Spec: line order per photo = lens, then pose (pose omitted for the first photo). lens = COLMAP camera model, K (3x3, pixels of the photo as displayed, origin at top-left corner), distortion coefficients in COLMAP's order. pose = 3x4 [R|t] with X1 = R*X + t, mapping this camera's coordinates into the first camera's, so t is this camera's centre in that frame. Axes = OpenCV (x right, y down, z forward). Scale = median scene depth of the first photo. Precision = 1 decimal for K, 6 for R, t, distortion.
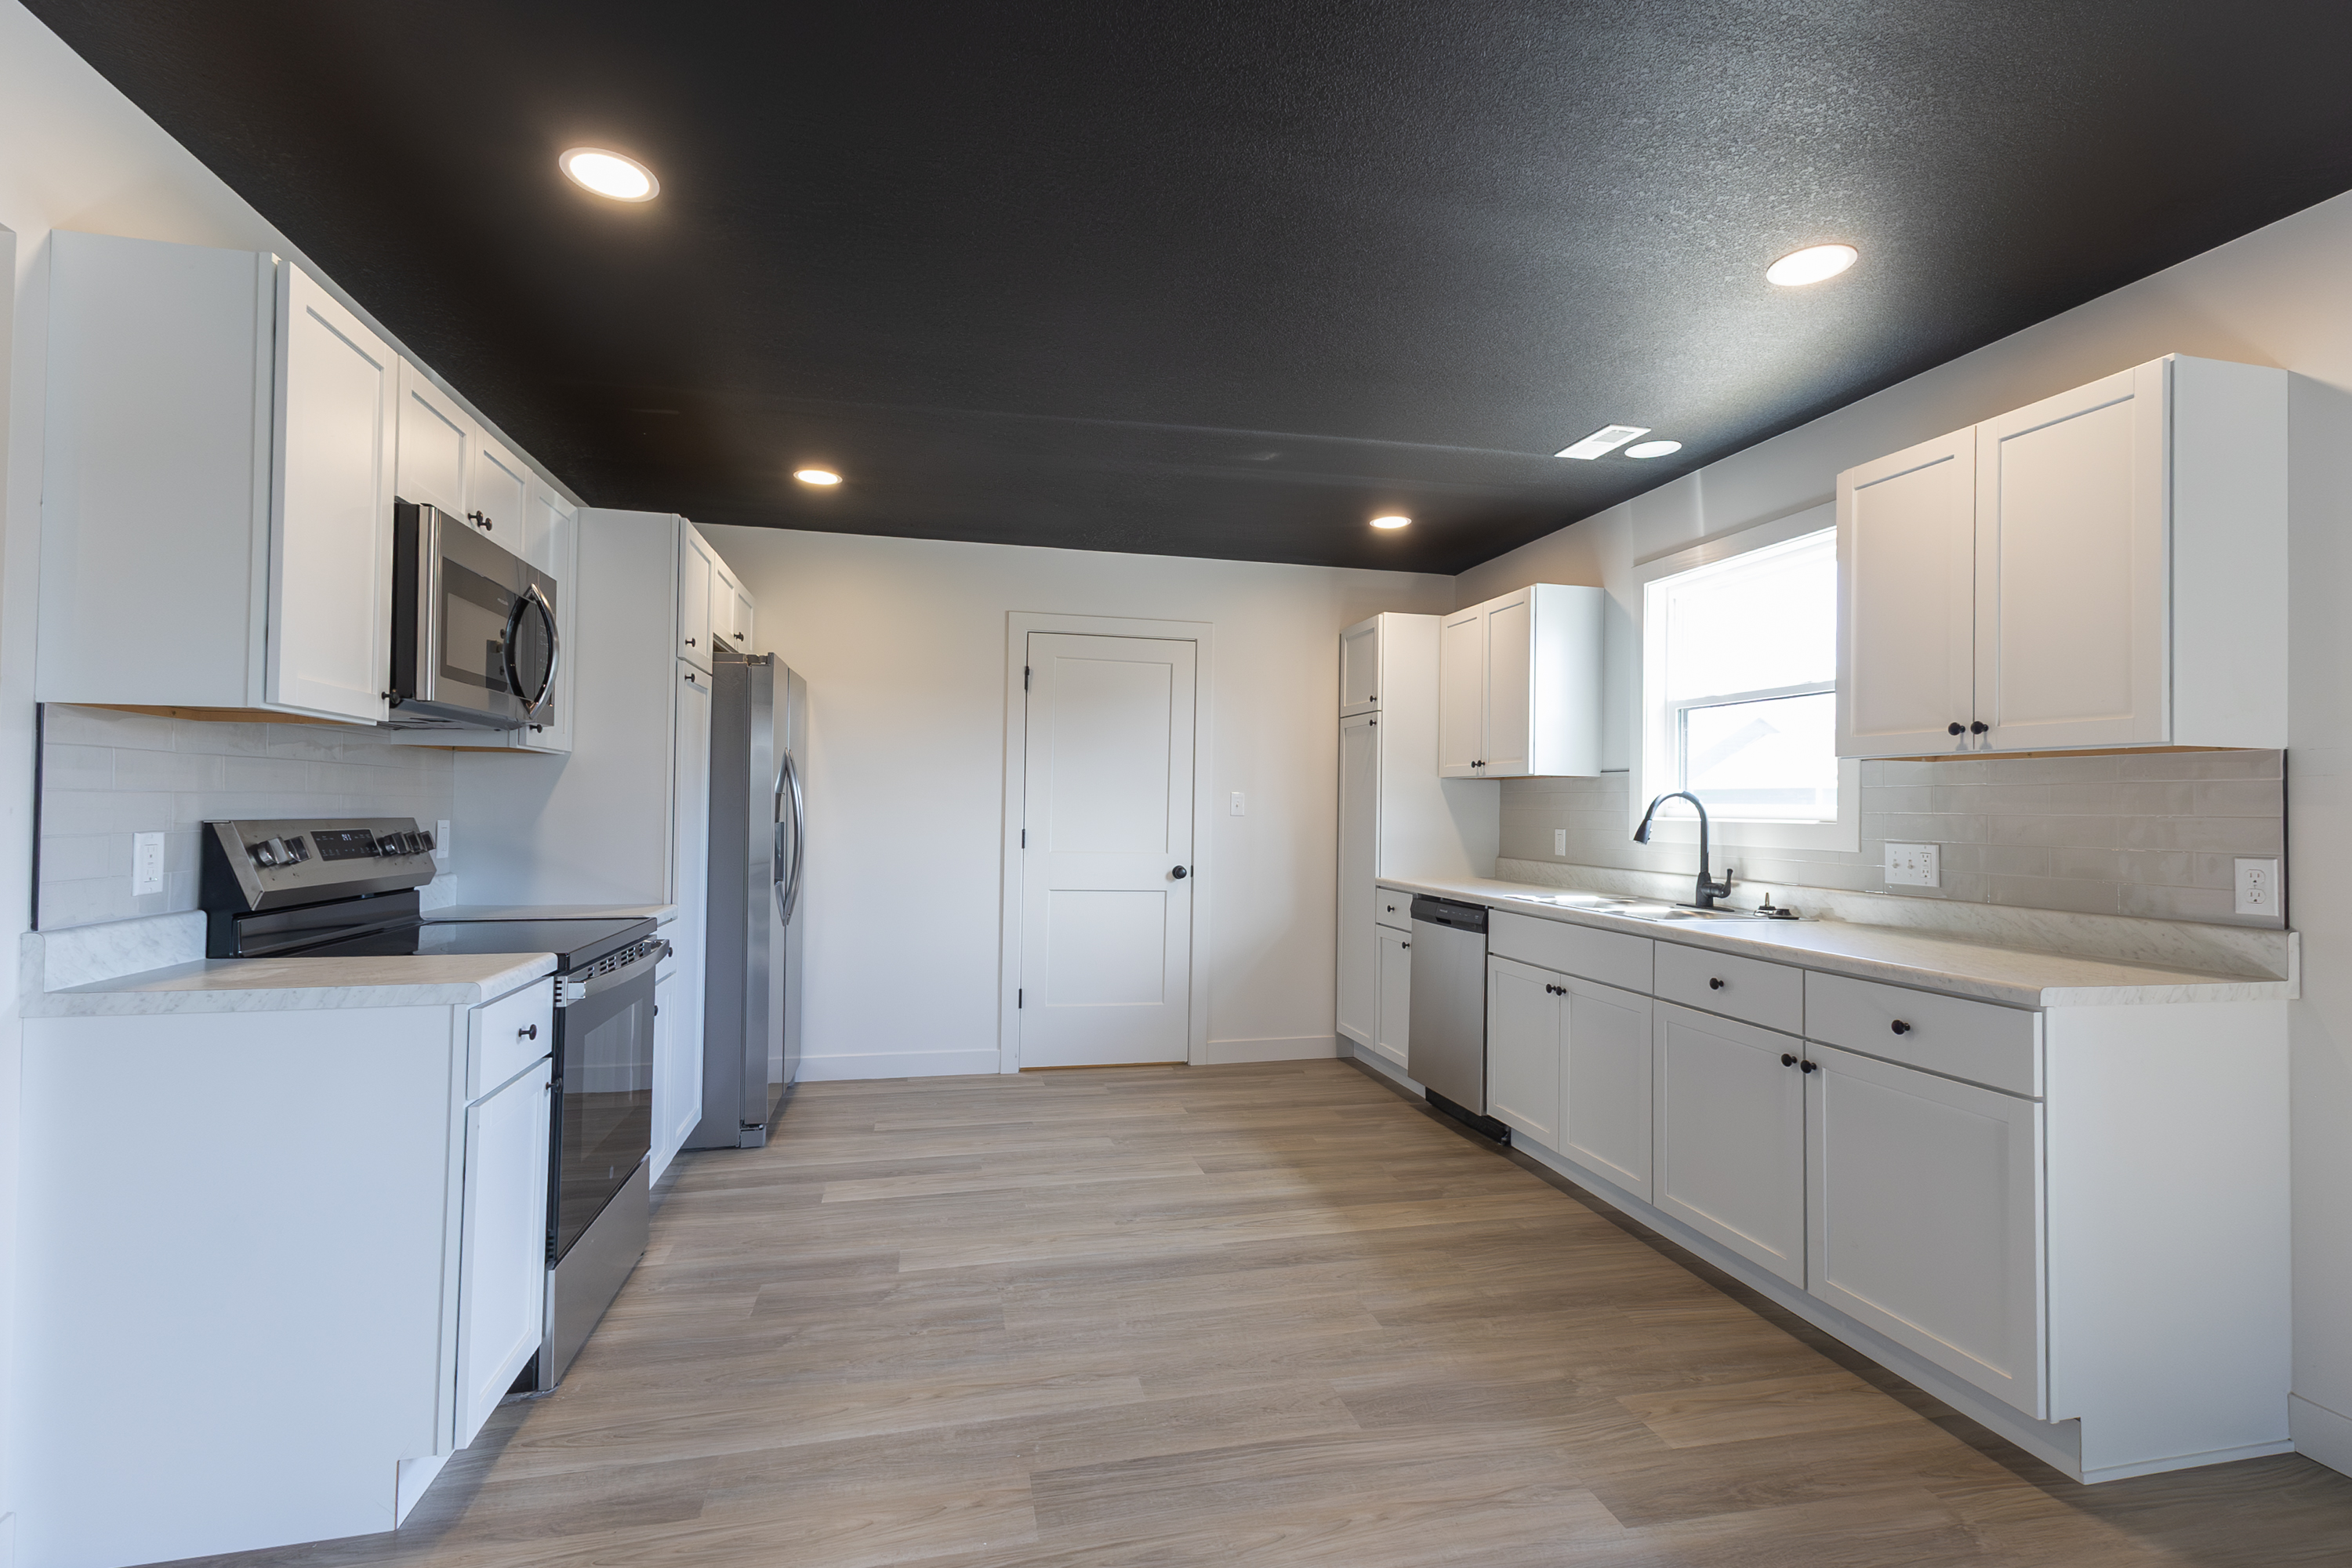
lens RADIAL K [[1070.7, 0, 1180.3], [0, 1070.7, 786.4], [0, 0, 1]] dist [0.019576, 0.000367]
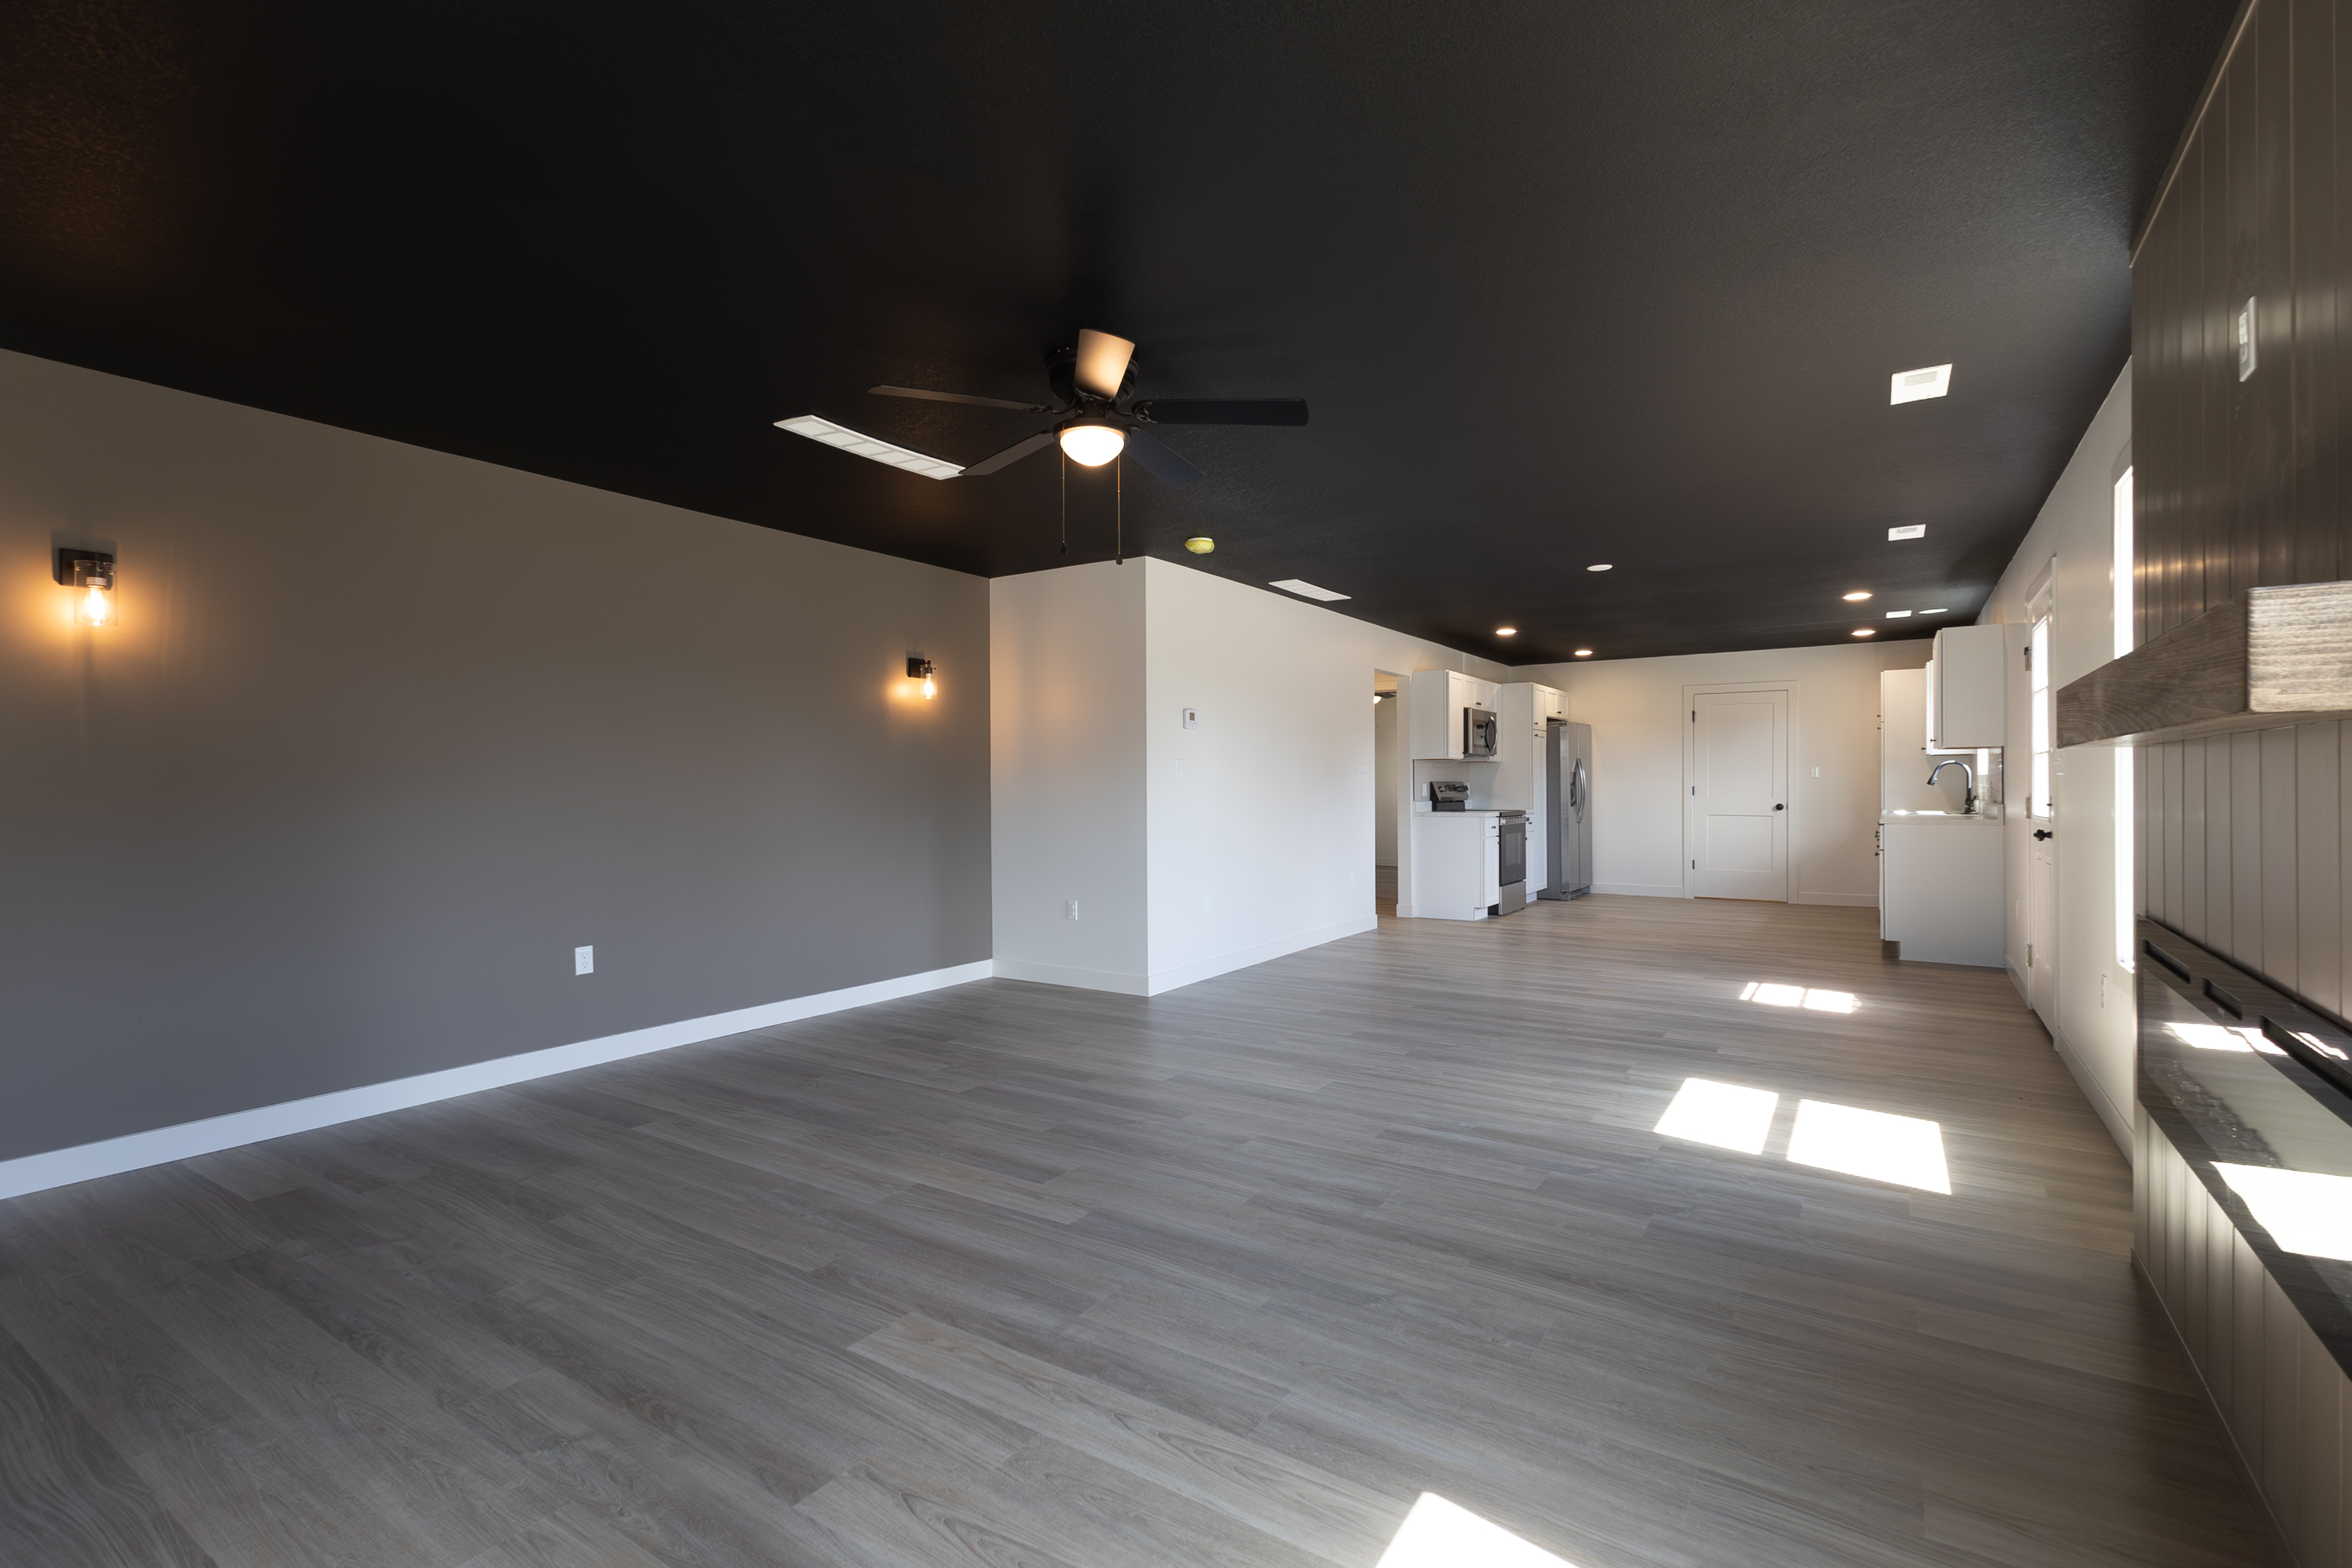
lens RADIAL K [[1070.7, 0, 1180.3], [0, 1070.7, 786.4], [0, 0, 1]] dist [0.019576, 0.000367]
pose [[0.688037, -0.015022, -0.725520, 0.984173], [0.028448, 0.999576, 0.006282, -0.003926], [0.725117, -0.024961, 0.688173, -1.705875]]
